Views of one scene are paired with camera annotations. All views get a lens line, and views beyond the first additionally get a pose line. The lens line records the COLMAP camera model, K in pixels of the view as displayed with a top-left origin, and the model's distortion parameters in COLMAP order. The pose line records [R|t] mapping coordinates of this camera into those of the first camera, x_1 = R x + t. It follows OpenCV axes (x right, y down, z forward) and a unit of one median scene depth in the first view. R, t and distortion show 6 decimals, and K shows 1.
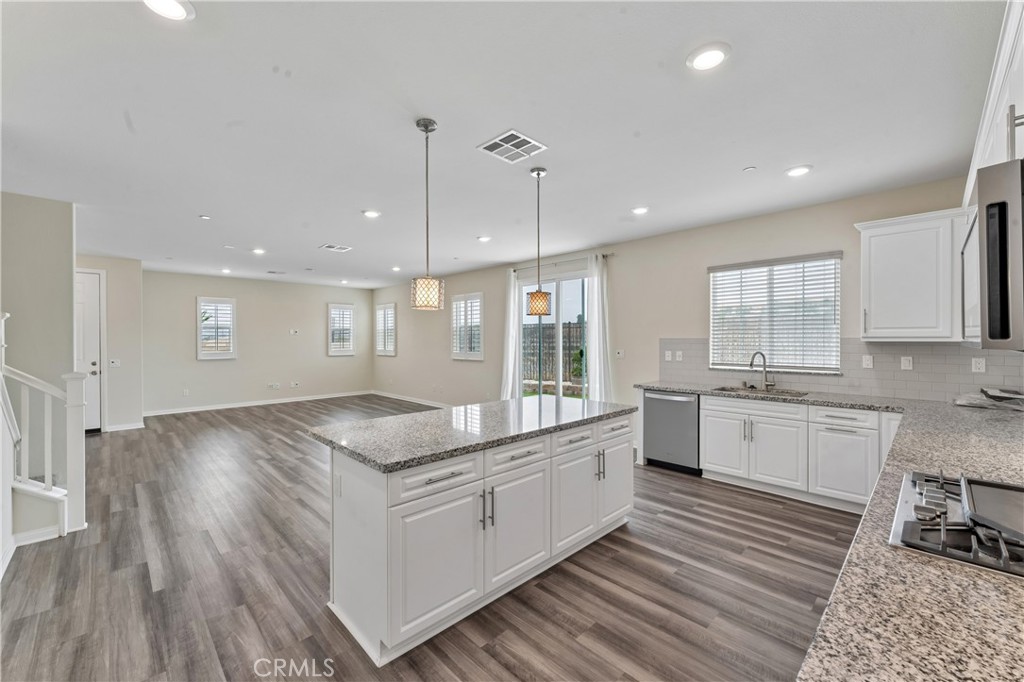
lens RADIAL K [[411.3, 0, 512.0], [0, 411.3, 341.0], [0, 0, 1]] dist [0.000403, 0.000170]
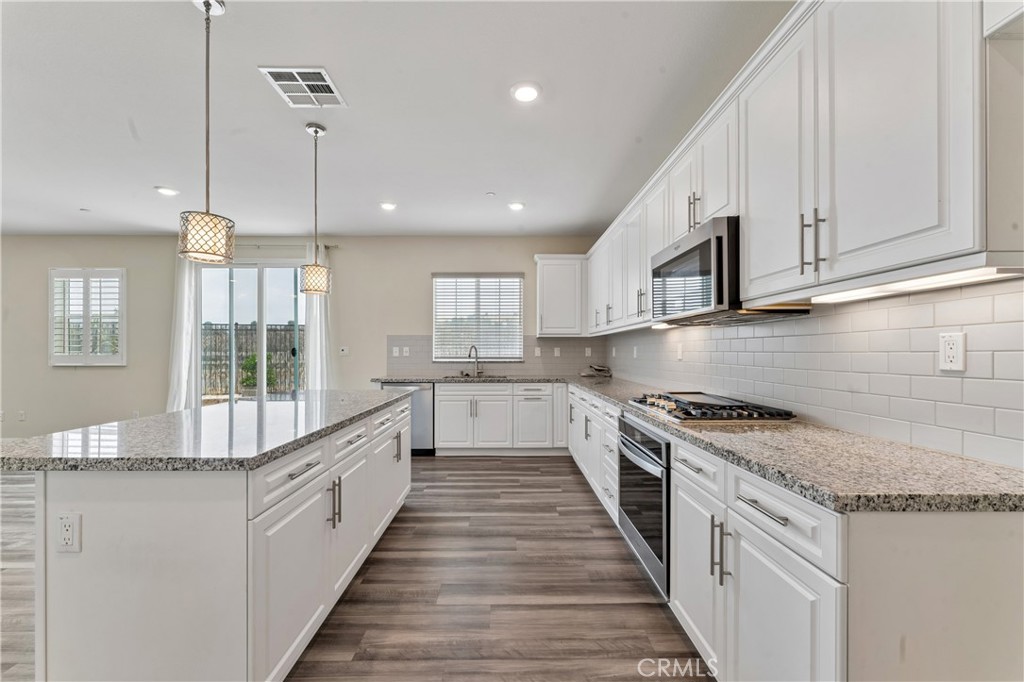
lens RADIAL K [[403.2, 0, 510.2], [0, 403.2, 352.6], [0, 0, 1]] dist [-0.000895, -0.000041]
pose [[0.690672, -0.000309, 0.723169, -0.241918], [0.002455, 0.999995, -0.001918, 0.059578], [-0.723164, 0.003101, 0.690669, 0.099336]]
